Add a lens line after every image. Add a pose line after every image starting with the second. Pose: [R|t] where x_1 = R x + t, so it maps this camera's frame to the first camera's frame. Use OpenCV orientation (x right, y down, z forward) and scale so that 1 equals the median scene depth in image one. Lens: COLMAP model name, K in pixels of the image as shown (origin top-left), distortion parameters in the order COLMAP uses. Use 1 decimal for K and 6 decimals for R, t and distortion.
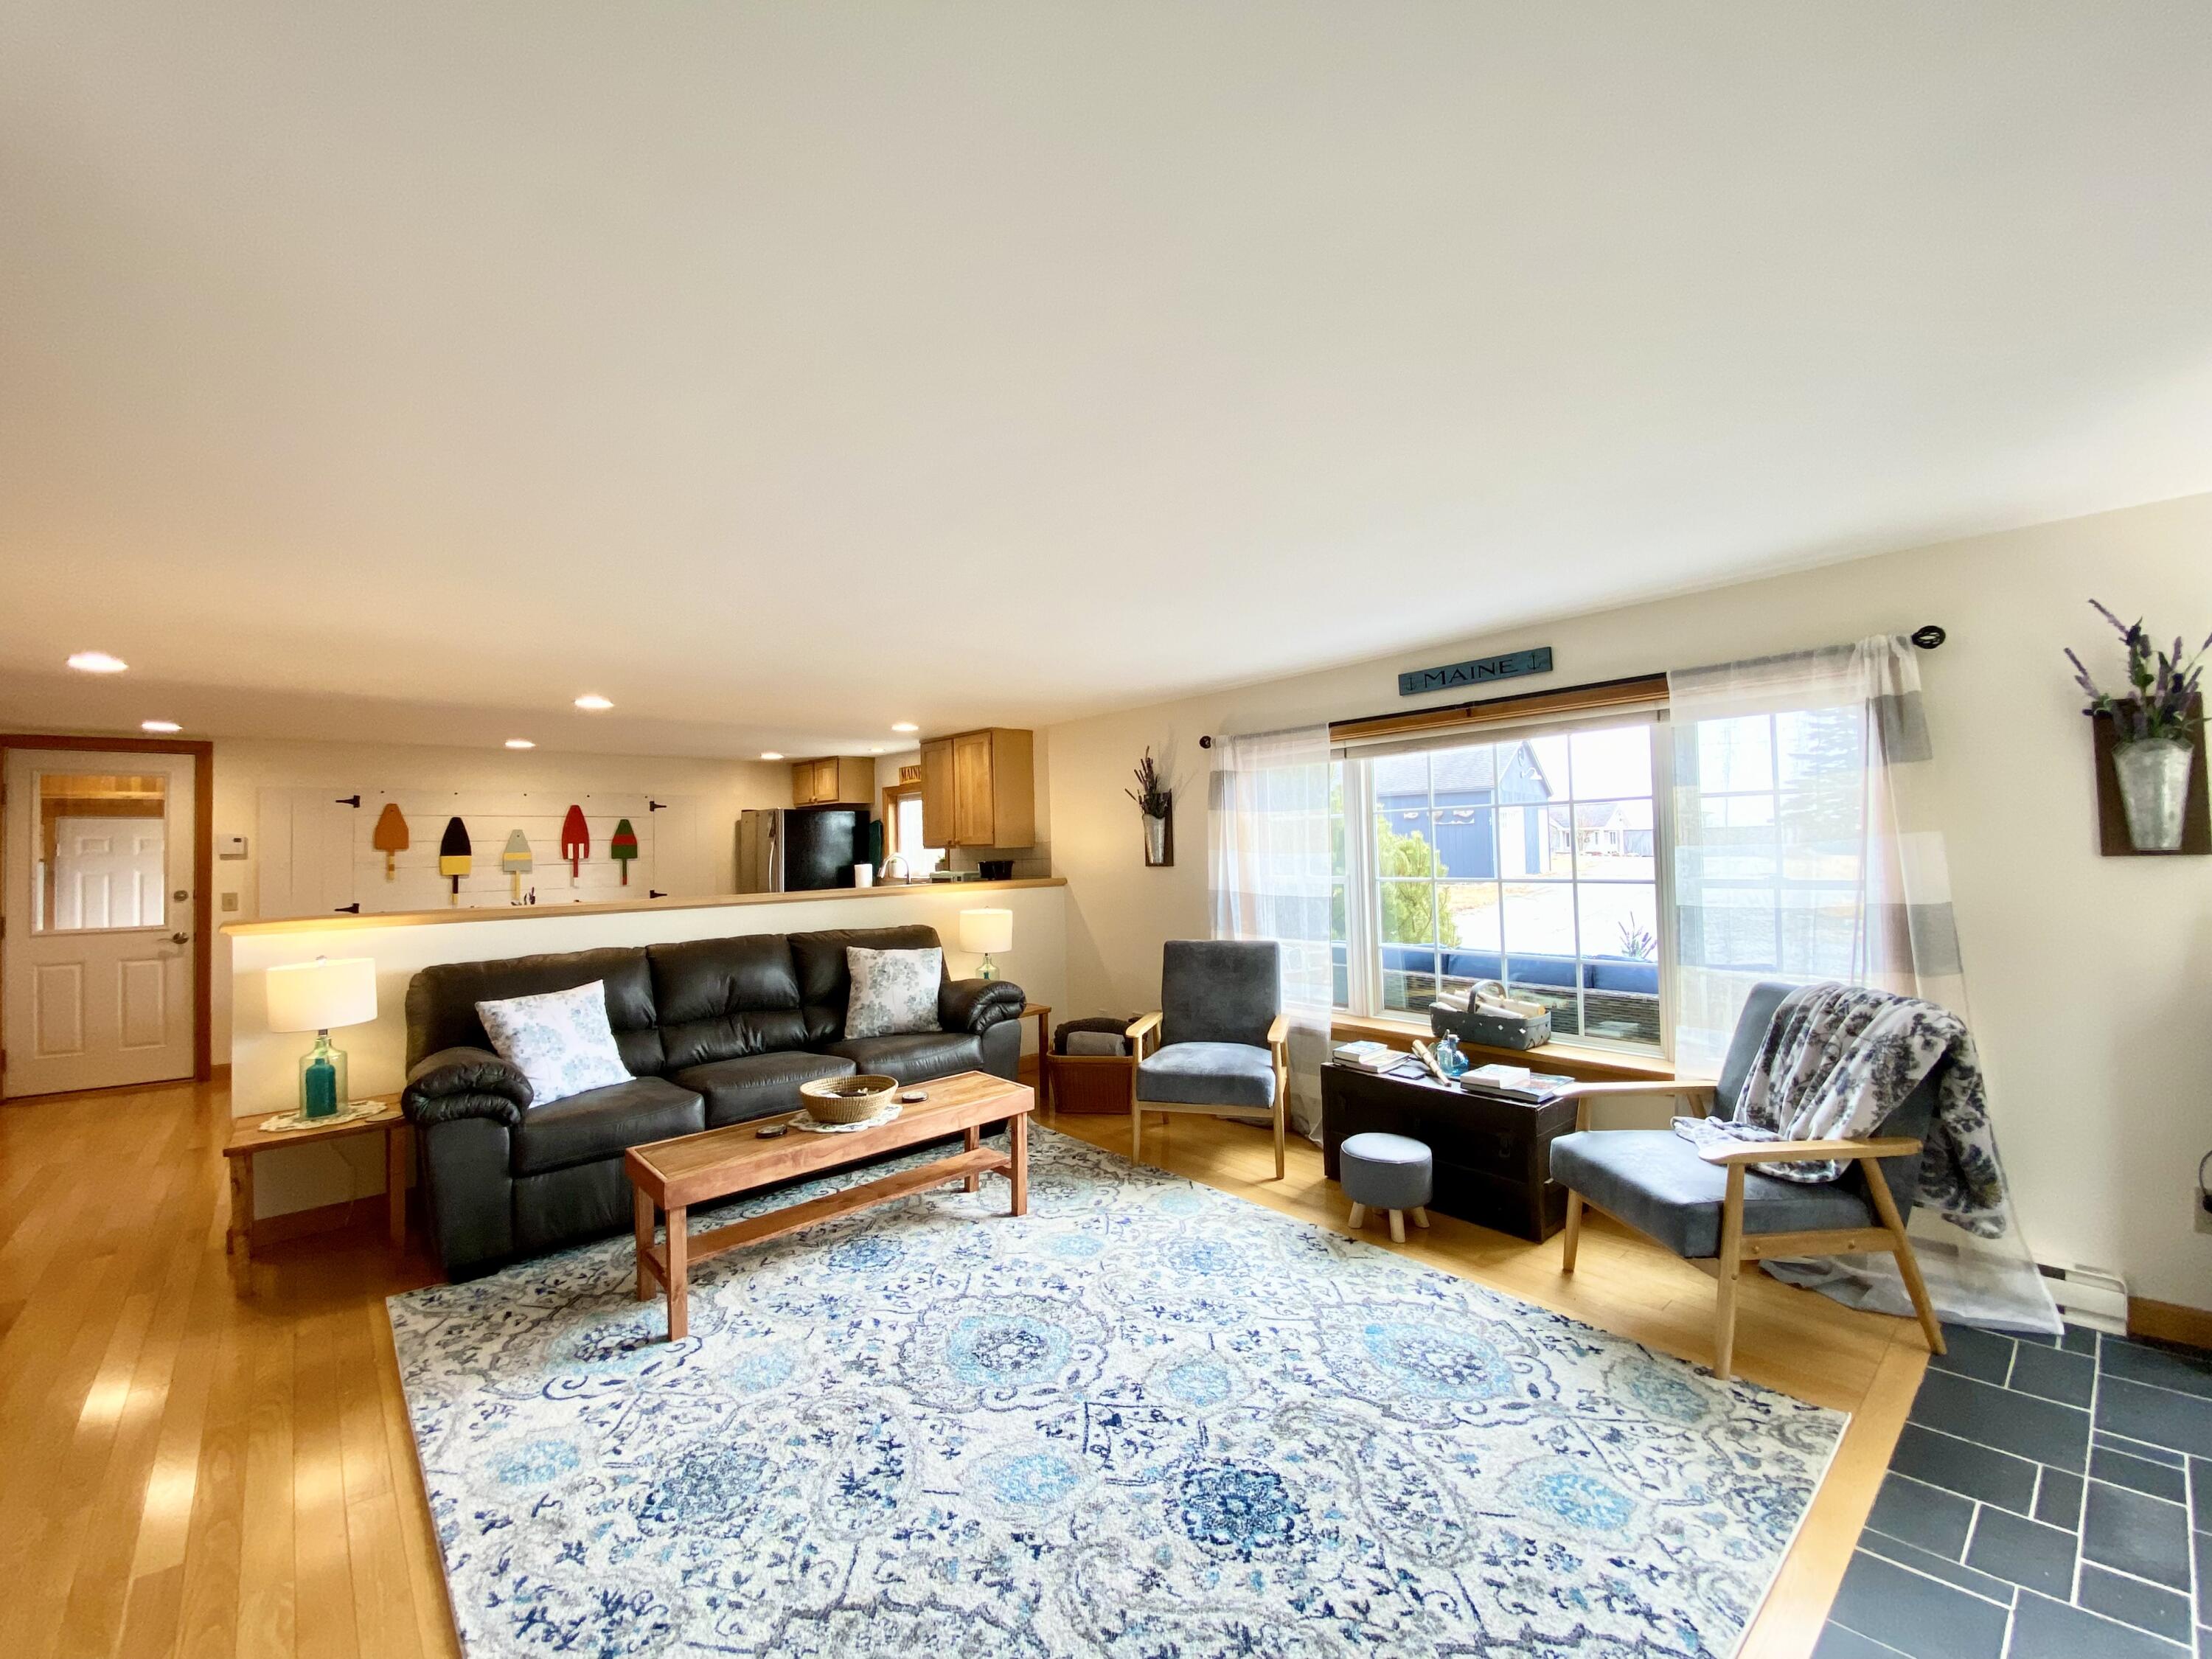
lens RADIAL K [[894.3, 0, 1105.8], [0, 894.3, 819.1], [0, 0, 1]] dist [0.007368, -0.013994]
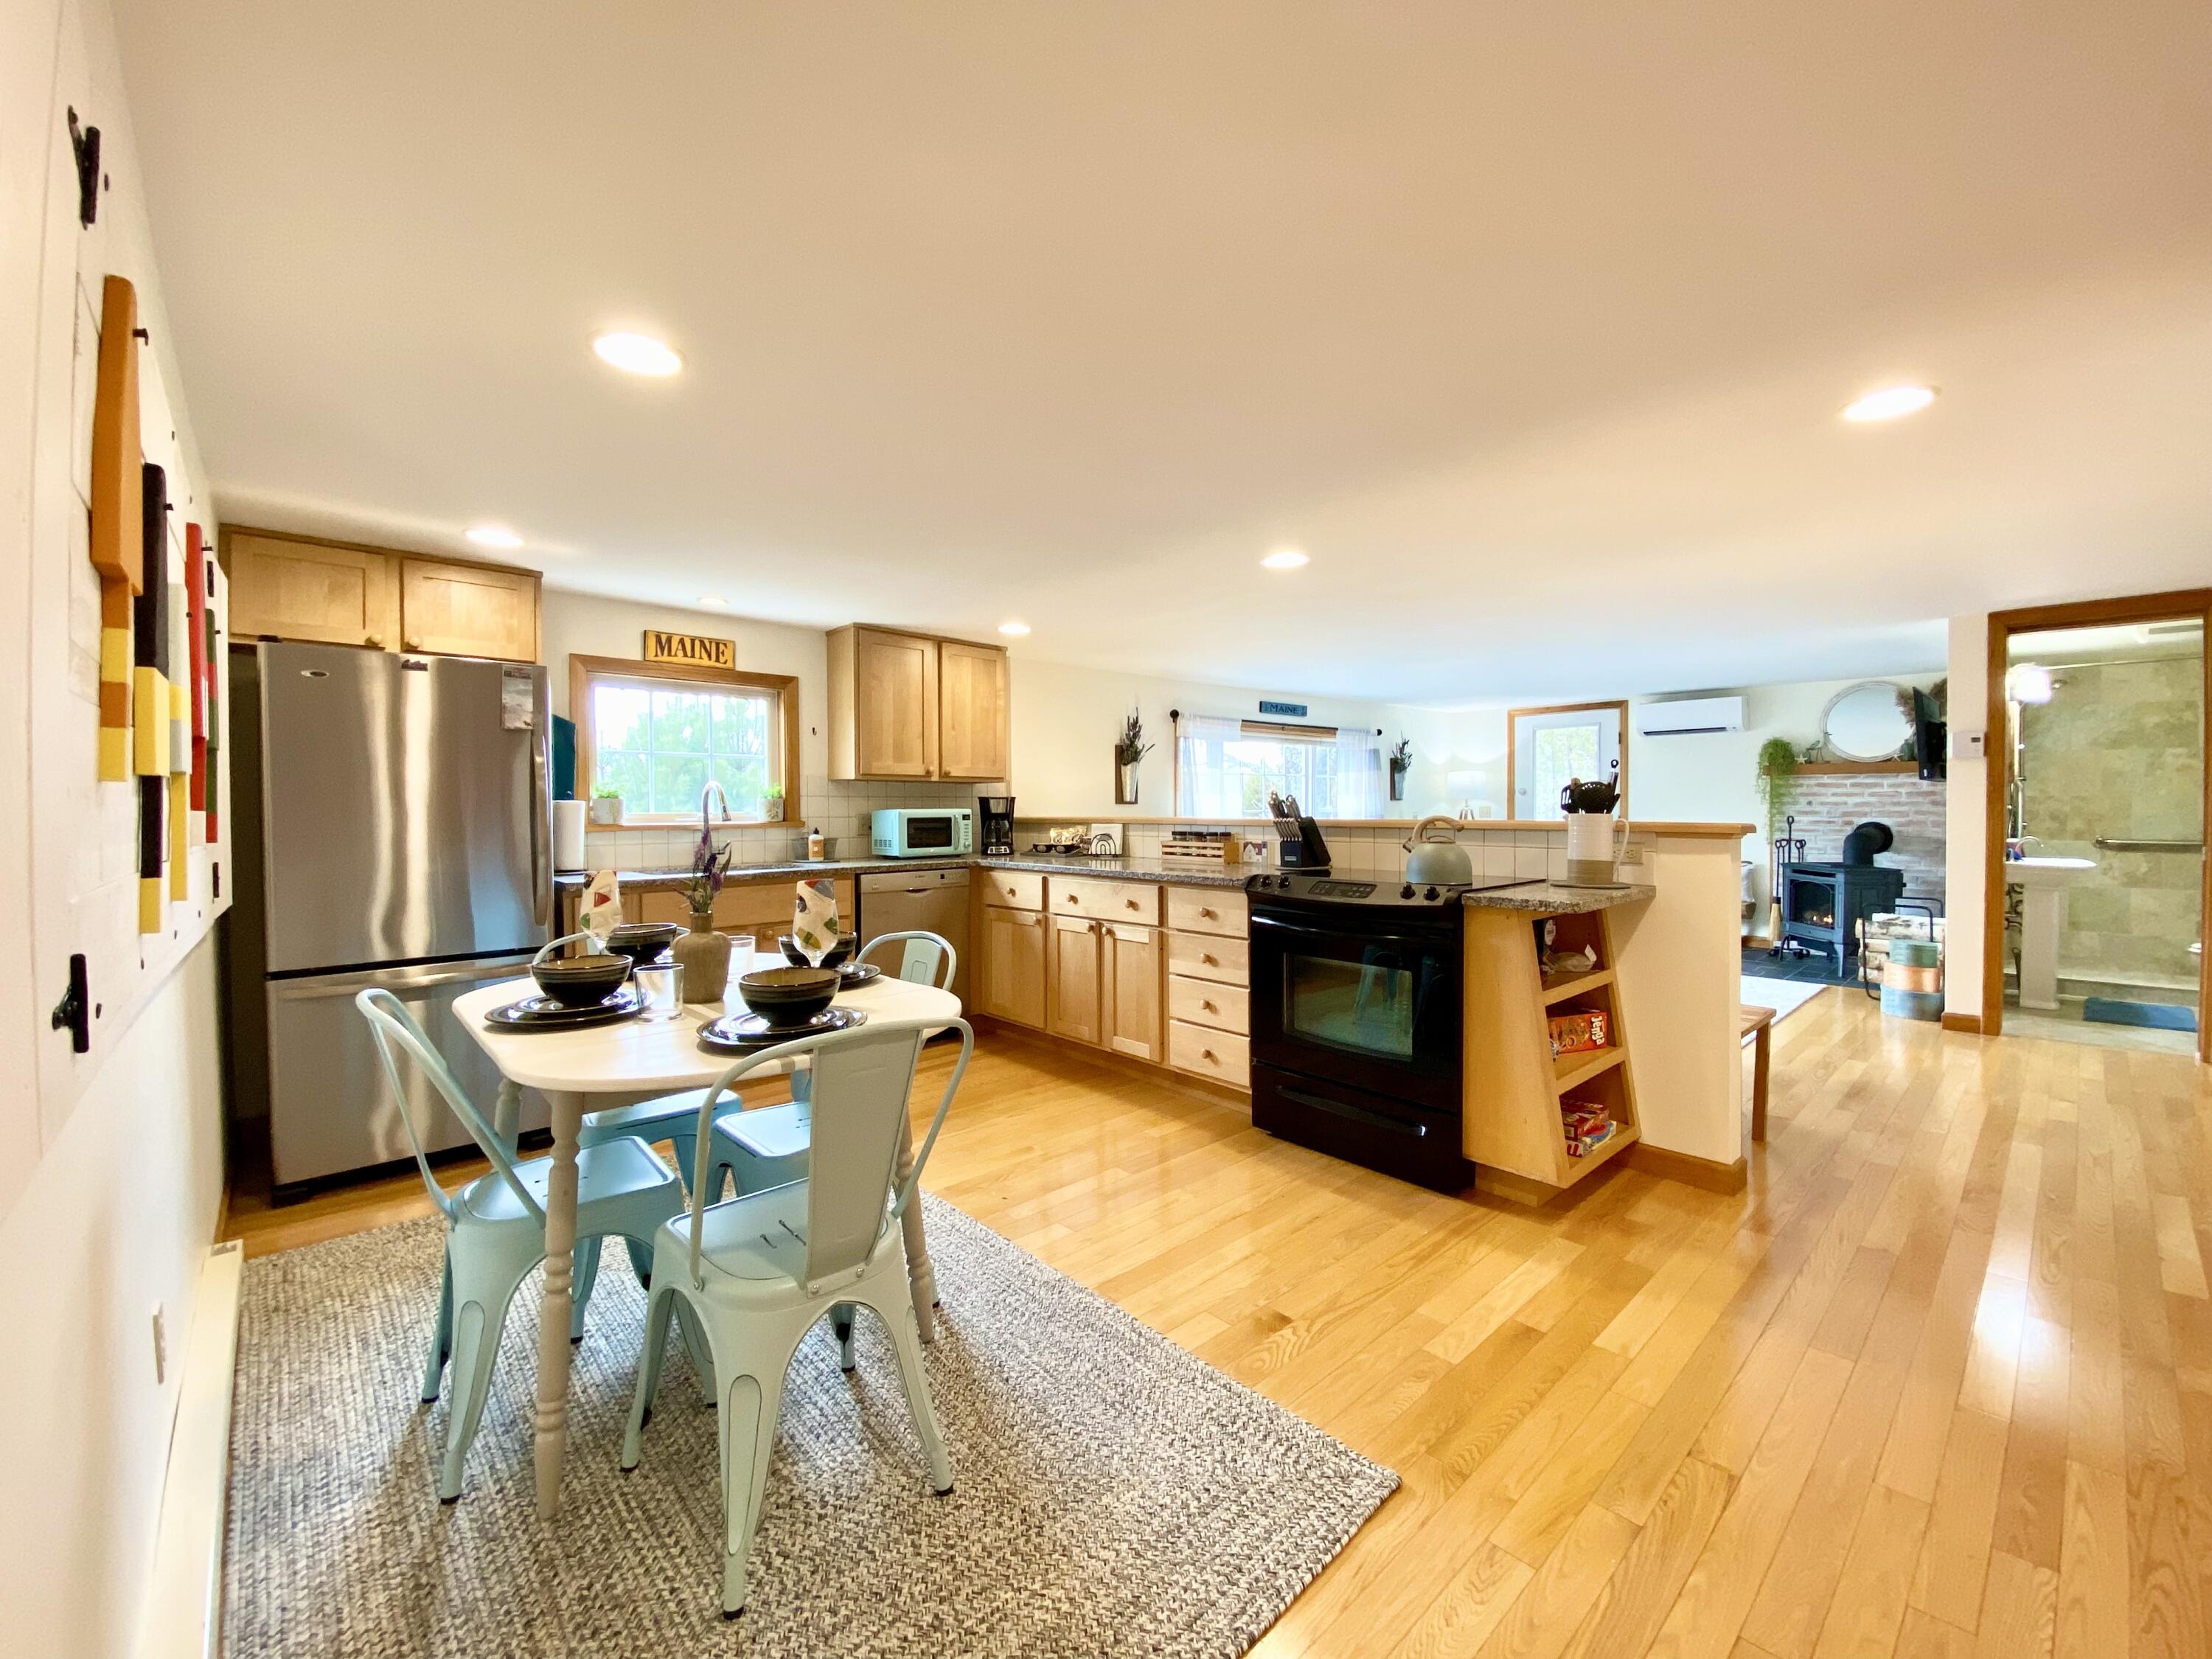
lens RADIAL K [[894.3, 0, 1113.9], [0, 894.3, 814.8], [0, 0, 1]] dist [0.007368, -0.013994]
pose [[-0.025592, 0.013044, 0.999587, -1.683092], [-0.027482, 0.999528, -0.013747, 0.123227], [-0.999295, -0.027823, -0.025222, 1.499895]]
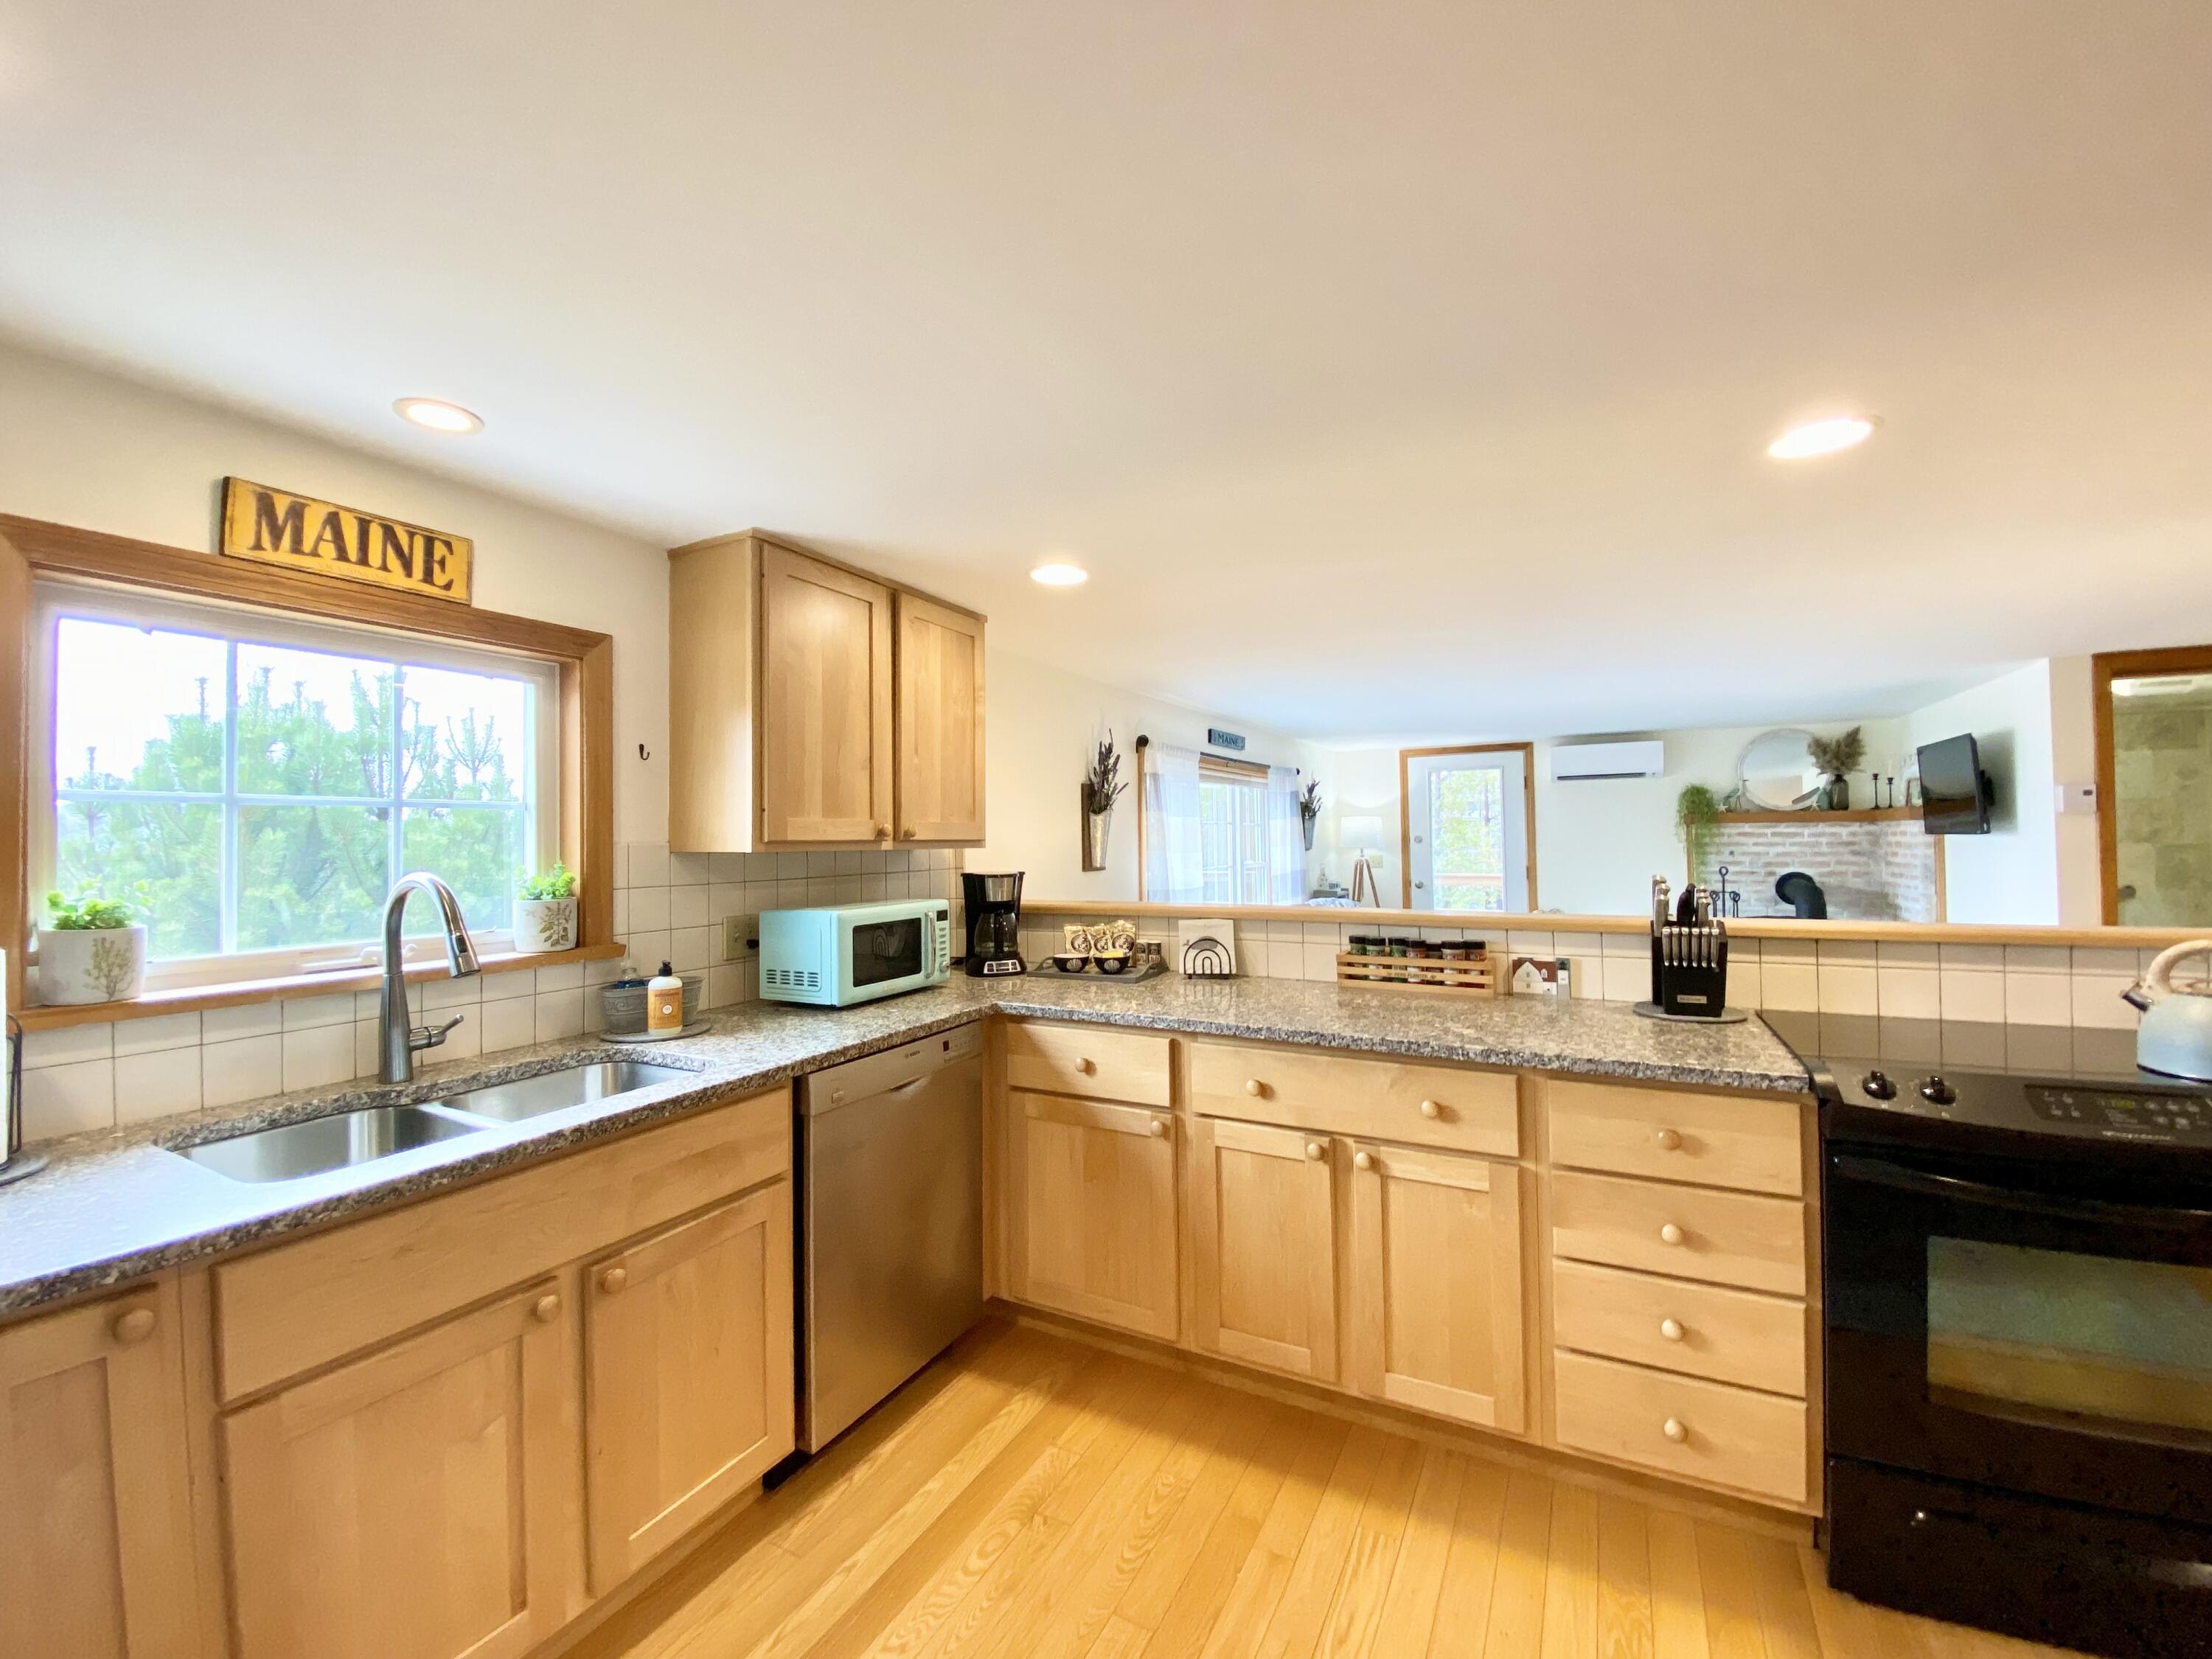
lens RADIAL K [[894.3, 0, 1104.3], [0, 894.3, 808.0], [0, 0, 1]] dist [0.007368, -0.013994]
pose [[-0.348990, 0.059374, 0.935244, -1.042889], [-0.010283, 0.997688, -0.067176, 0.072058], [-0.937070, -0.033061, -0.347573, 1.834711]]
